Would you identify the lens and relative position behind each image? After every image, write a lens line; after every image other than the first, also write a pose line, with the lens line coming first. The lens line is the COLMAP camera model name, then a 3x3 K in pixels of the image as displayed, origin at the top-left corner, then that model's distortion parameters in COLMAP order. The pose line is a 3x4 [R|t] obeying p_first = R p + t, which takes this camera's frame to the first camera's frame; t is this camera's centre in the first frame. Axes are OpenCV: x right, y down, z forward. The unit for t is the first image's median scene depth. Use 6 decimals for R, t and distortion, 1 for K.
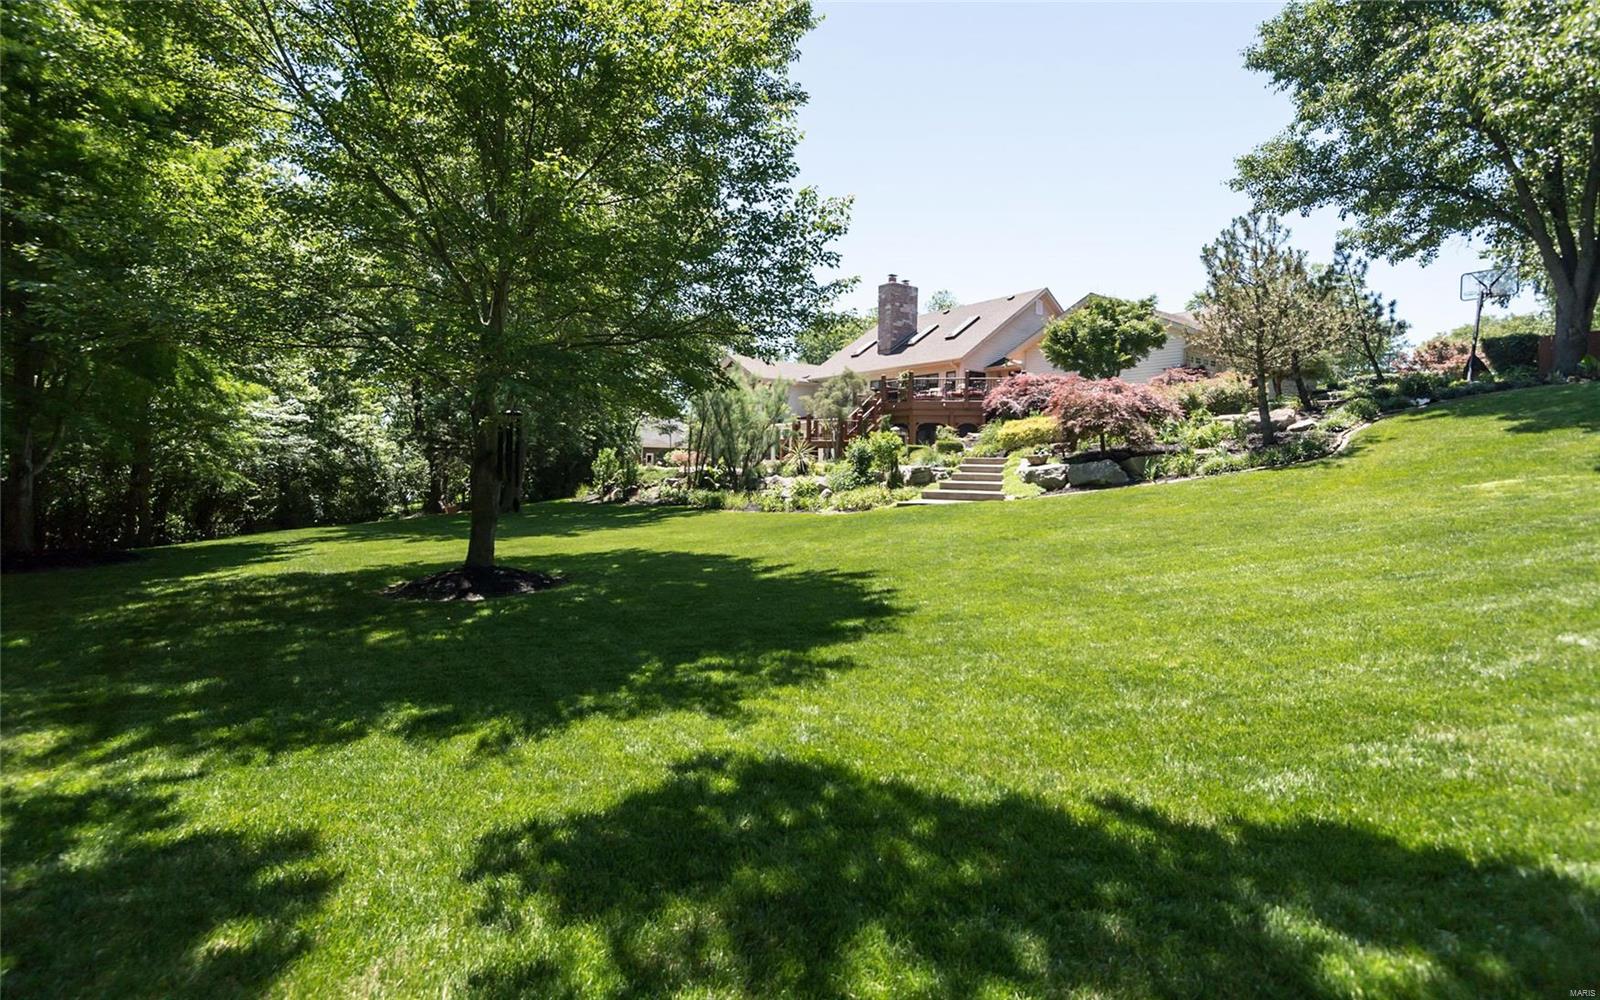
lens RADIAL K [[740.5, 0, 764.1], [0, 740.5, 467.3], [0, 0, 1]] dist [0.000973, 0.000055]
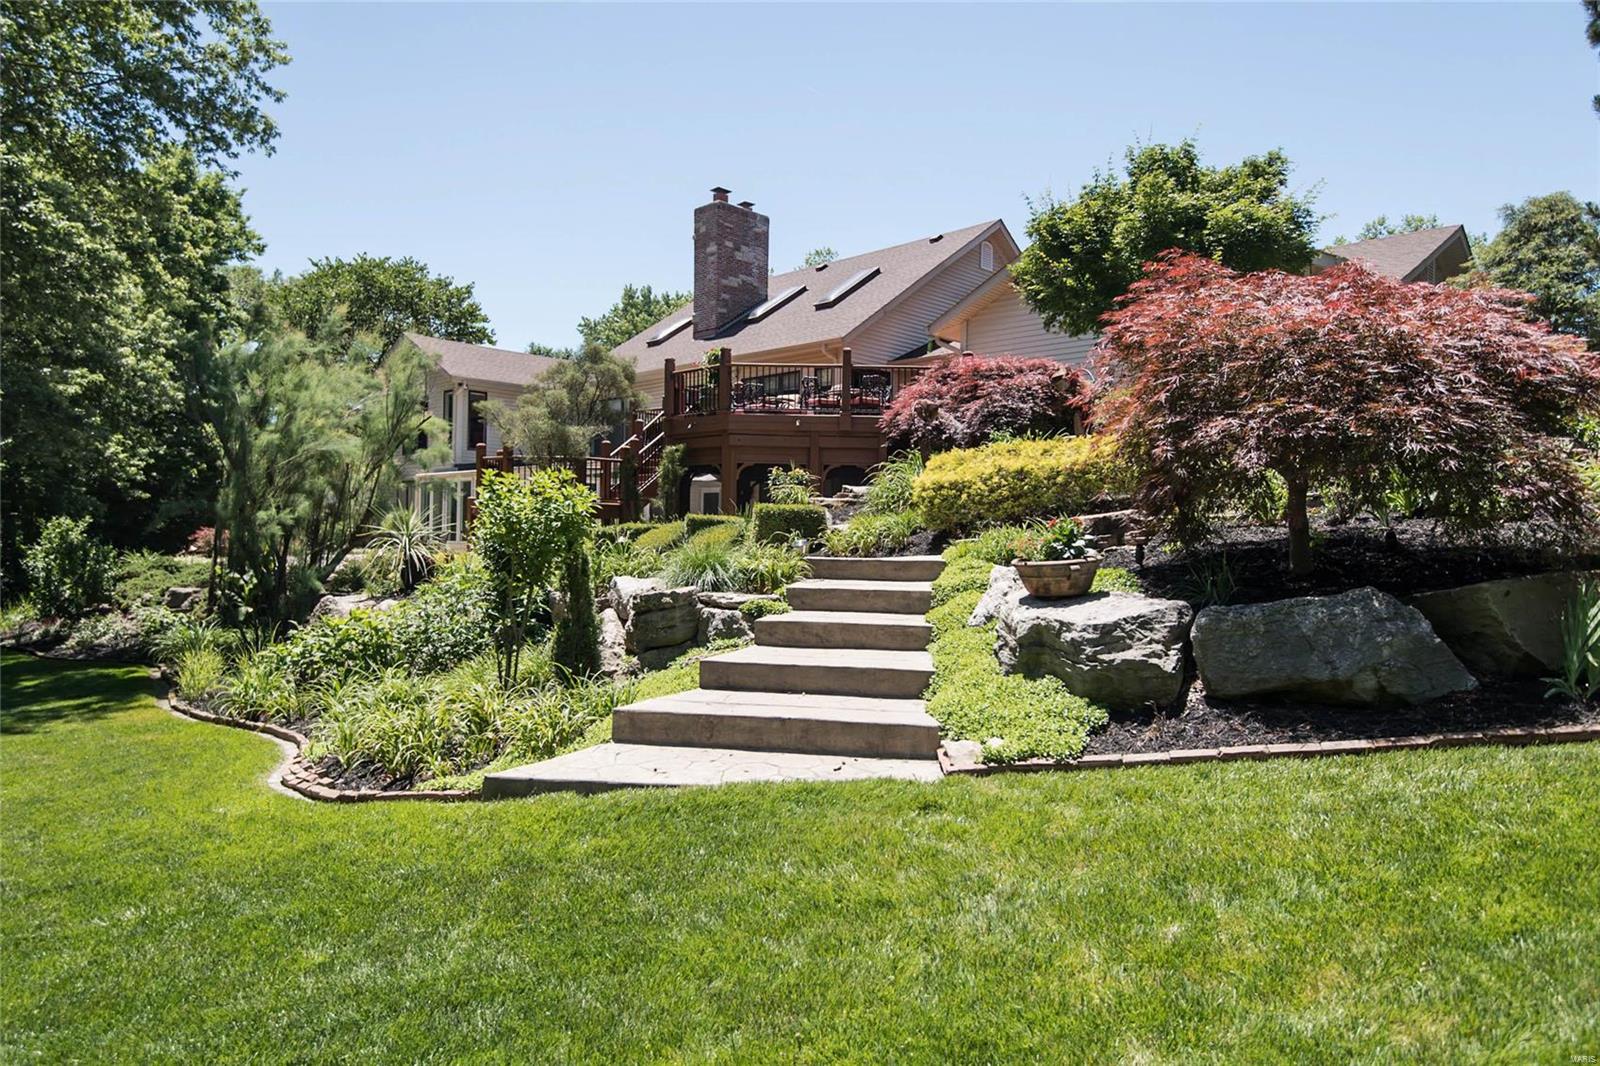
lens RADIAL K [[993.1, 0, 800.0], [0, 993.1, 533.0], [0, 0, 1]] dist [0.026368, -0.000526]
pose [[0.981665, -0.000503, 0.190613, 0.152872], [0.001774, 0.999977, -0.006497, -0.017159], [-0.190605, 0.006716, 0.981644, 0.482894]]
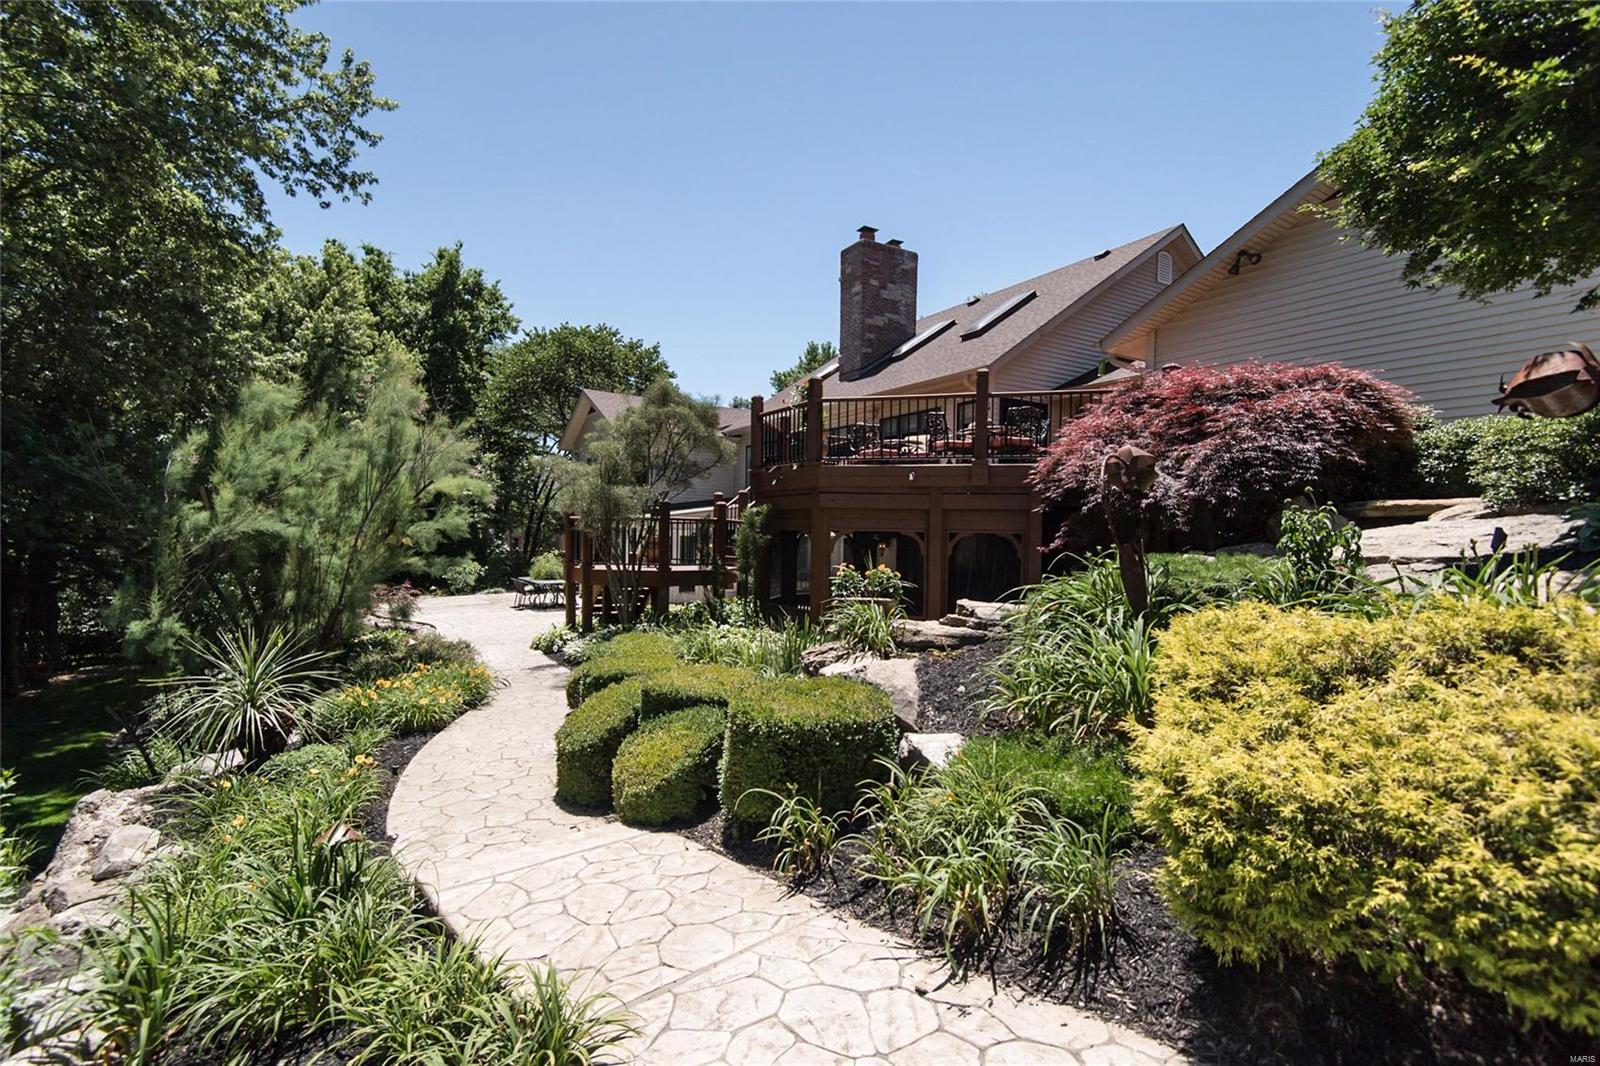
lens RADIAL K [[725.2, 0, 799.1], [0, 725.2, 529.9], [0, 0, 1]] dist [0.039075, -0.023154]
pose [[0.998887, 0.000364, -0.047157, 0.244717], [-0.000946, 0.999924, -0.012331, -0.067375], [0.047149, 0.012362, 0.998811, 0.797795]]
